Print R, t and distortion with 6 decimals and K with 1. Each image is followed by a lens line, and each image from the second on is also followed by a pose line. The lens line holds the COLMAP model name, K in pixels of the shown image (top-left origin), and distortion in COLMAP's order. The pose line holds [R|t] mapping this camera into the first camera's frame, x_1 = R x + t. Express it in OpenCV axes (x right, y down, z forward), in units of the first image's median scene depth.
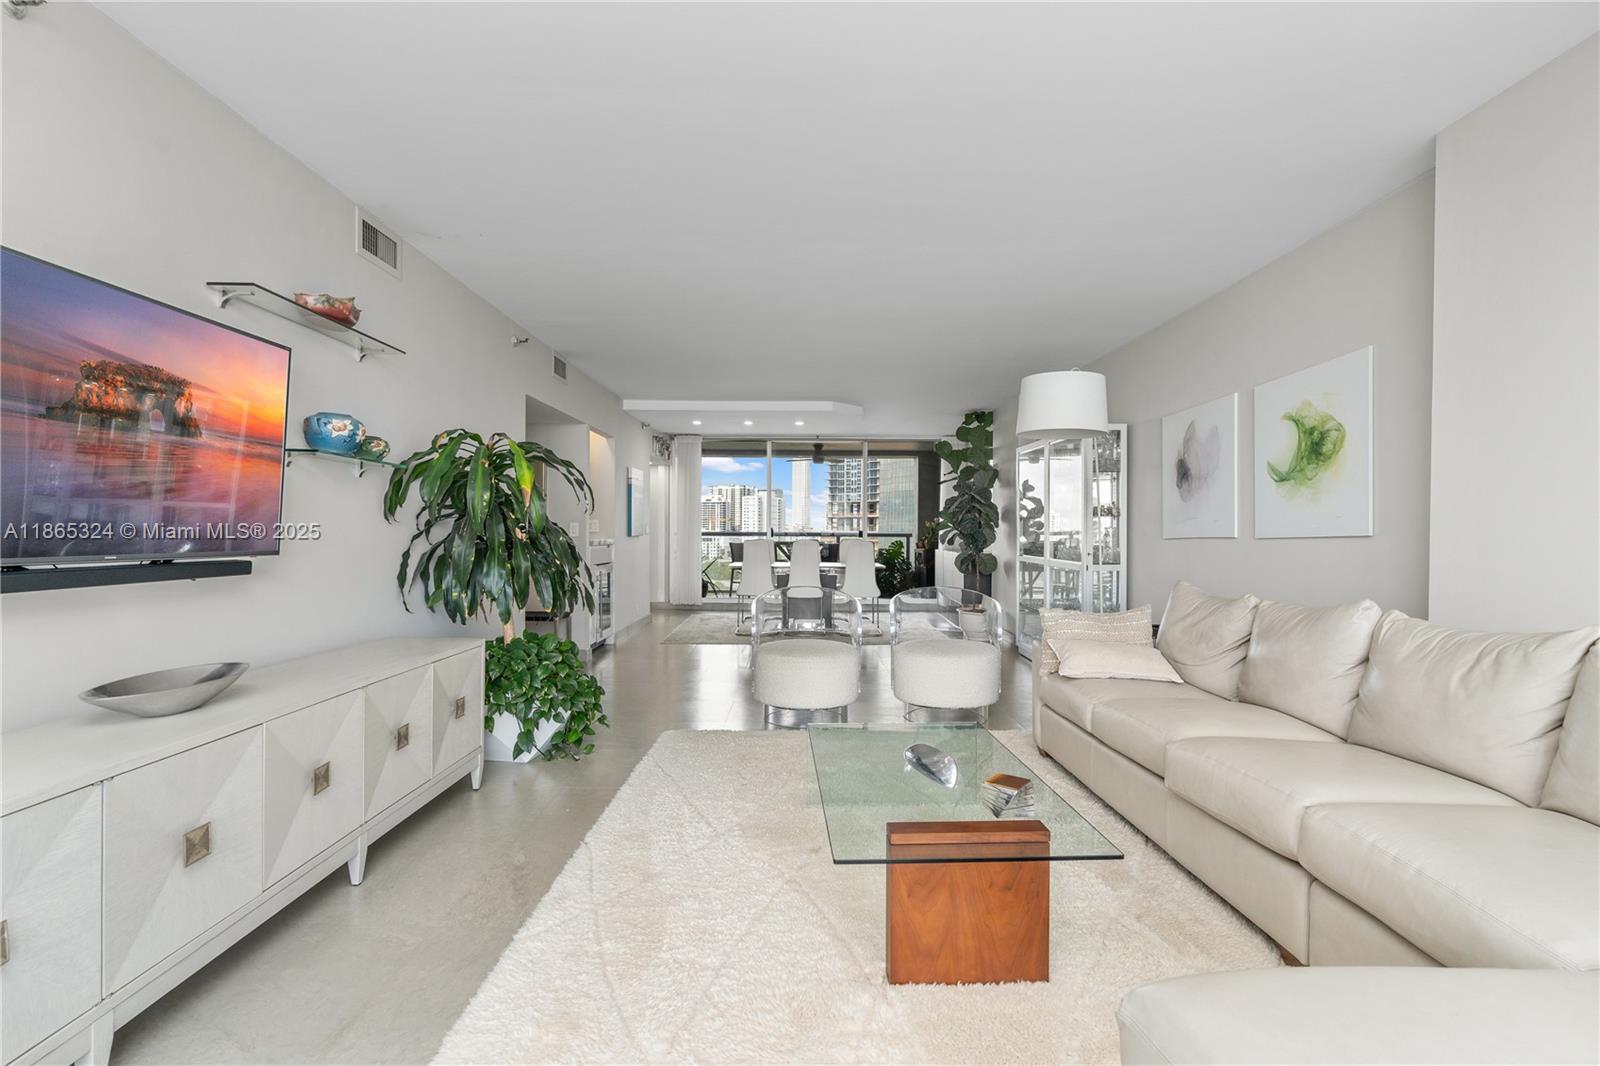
lens RADIAL K [[734.8, 0, 794.1], [0, 734.8, 531.7], [0, 0, 1]] dist [0.009893, 0.002844]
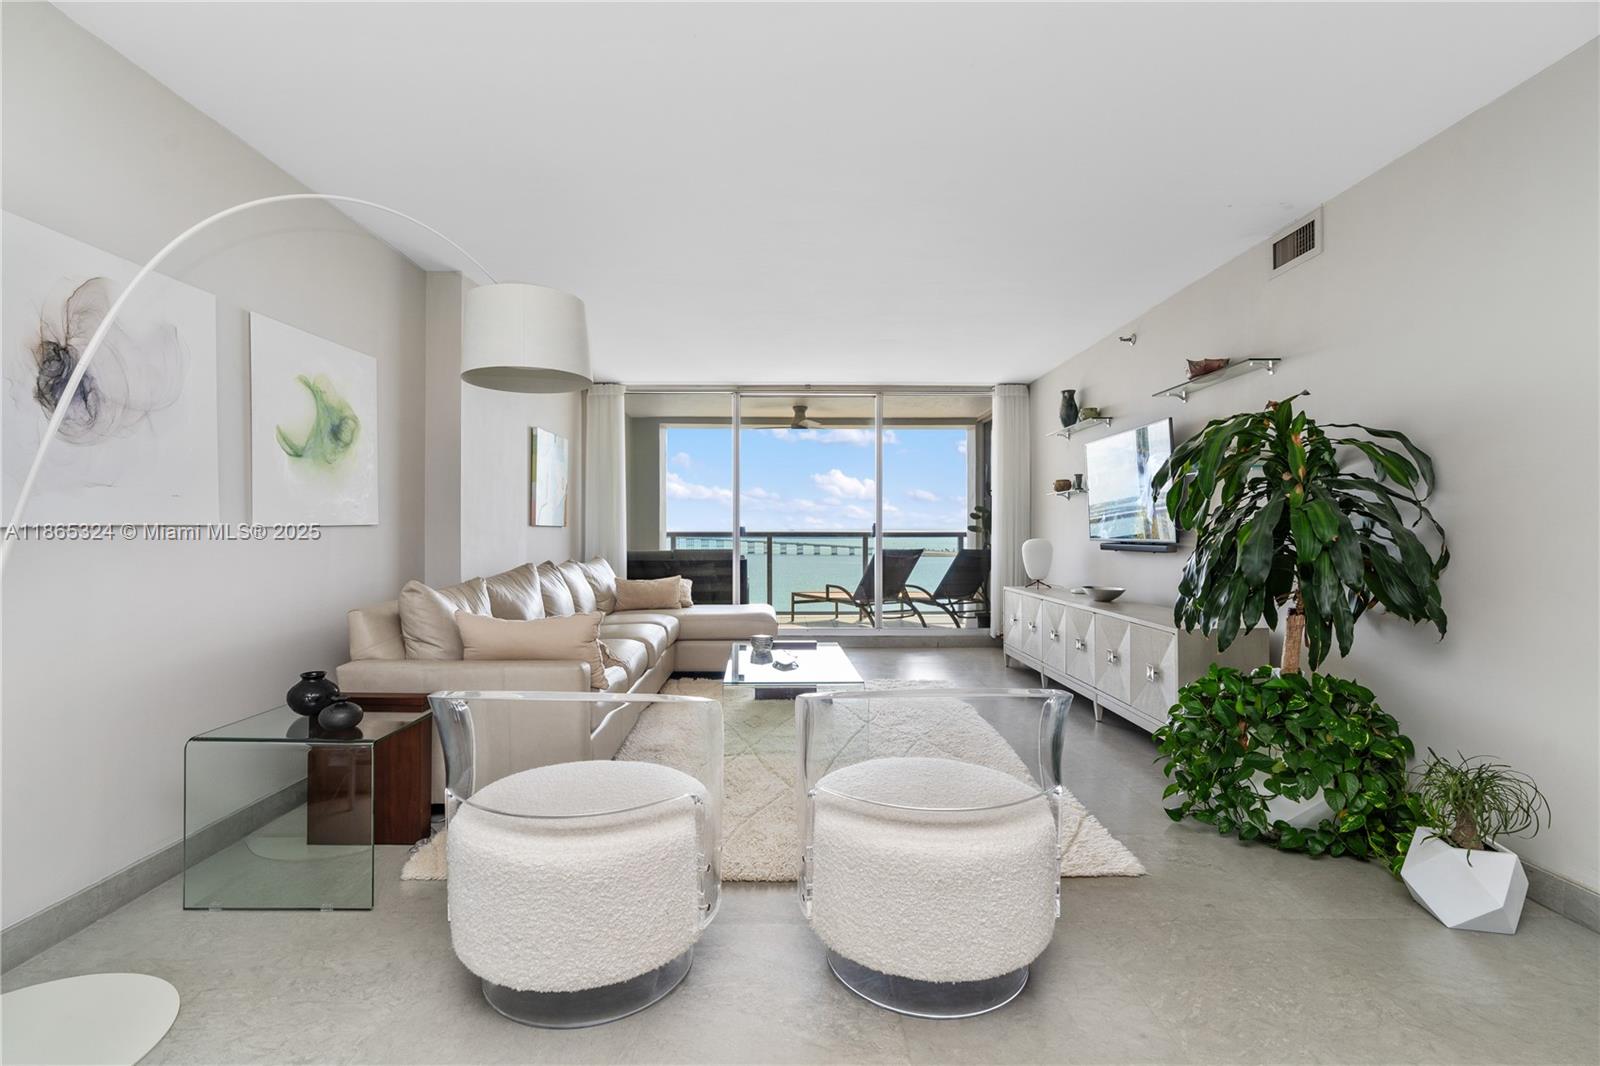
lens RADIAL K [[734.8, 0, 785.3], [0, 734.8, 537.8], [0, 0, 1]] dist [0.009893, 0.002844]
pose [[-0.999999, 0.001343, -0.000446, 0.125944], [0.001340, 0.999976, 0.006783, 0.016738], [0.000455, 0.006782, -0.999977, 1.845107]]
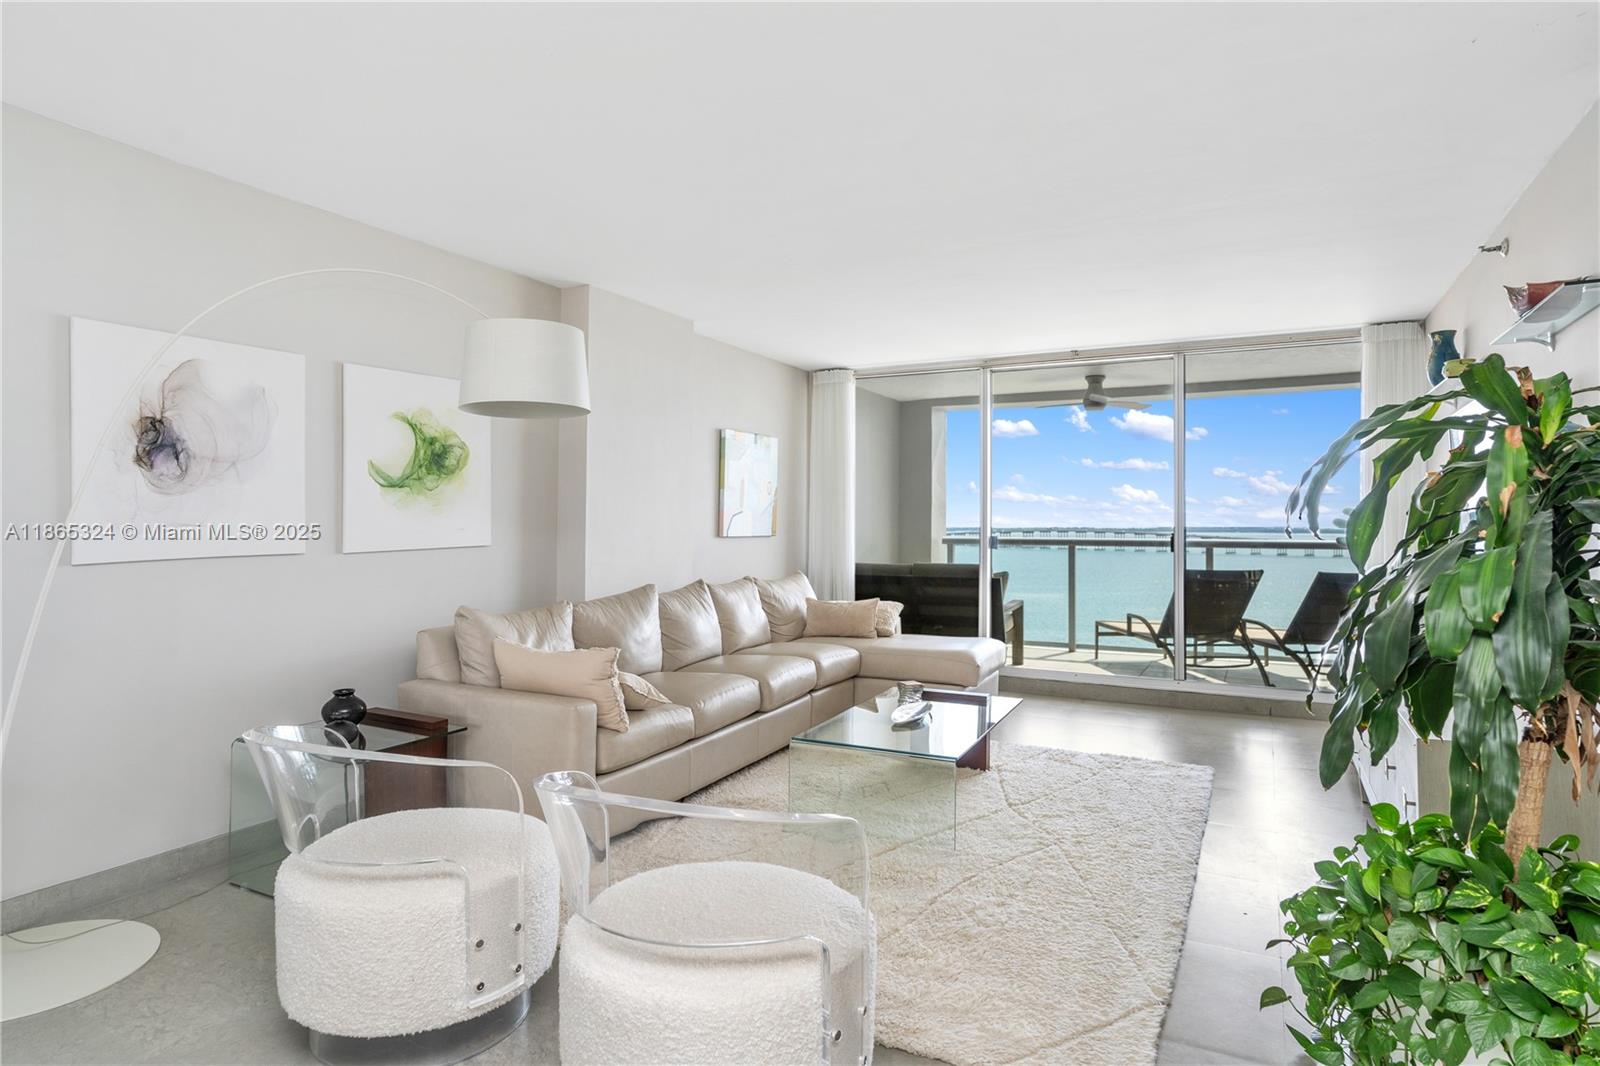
lens RADIAL K [[890.5, 0, 778.5], [0, 890.5, 518.0], [0, 0, 1]] dist [-0.005282, 0.003823]
pose [[-0.881185, 0.001996, 0.472767, -0.259127], [-0.001737, 0.999971, -0.007459, -0.024428], [-0.472768, -0.007394, -0.881156, 1.751888]]
